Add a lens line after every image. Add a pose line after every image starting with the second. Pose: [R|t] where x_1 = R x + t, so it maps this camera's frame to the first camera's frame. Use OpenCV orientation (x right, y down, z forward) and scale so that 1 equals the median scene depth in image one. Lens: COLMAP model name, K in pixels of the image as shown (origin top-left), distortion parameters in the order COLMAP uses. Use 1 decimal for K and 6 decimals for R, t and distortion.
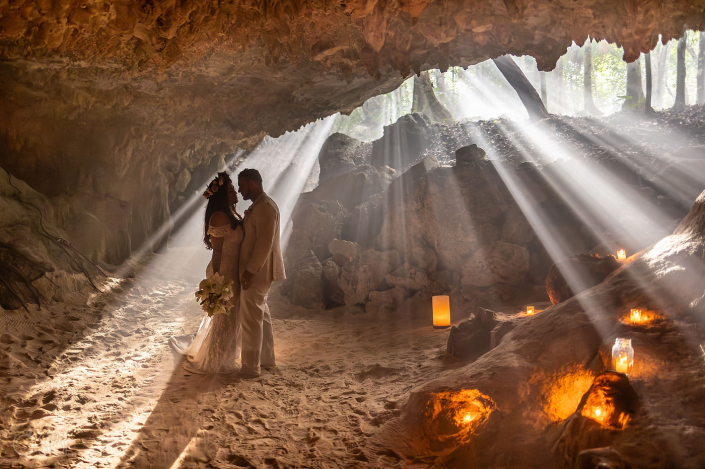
lens RADIAL K [[712.8, 0, 351.0], [0, 712.8, 234.8], [0, 0, 1]] dist [0.008019, 0.000000]
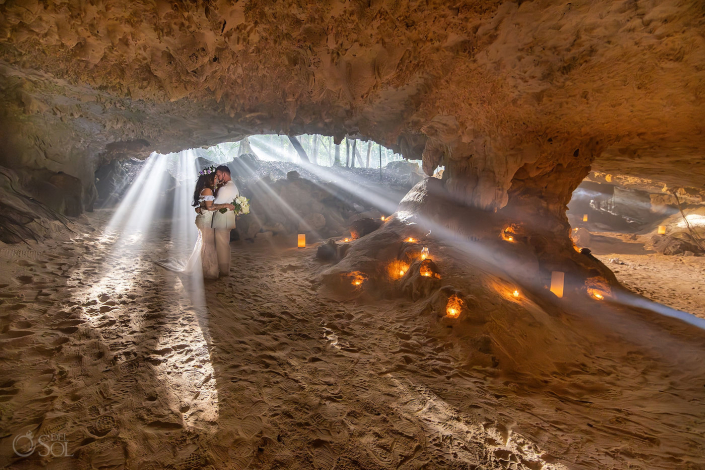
lens RADIAL K [[280.6, 0, 352.0], [0, 280.6, 234.2], [0, 0, 1]] dist [0.003086, 0.000283]
pose [[0.816115, 0.002846, 0.577882, -0.239314], [-0.042778, 0.997542, 0.055501, 0.025295], [-0.576304, -0.070016, 0.814231, 0.150058]]
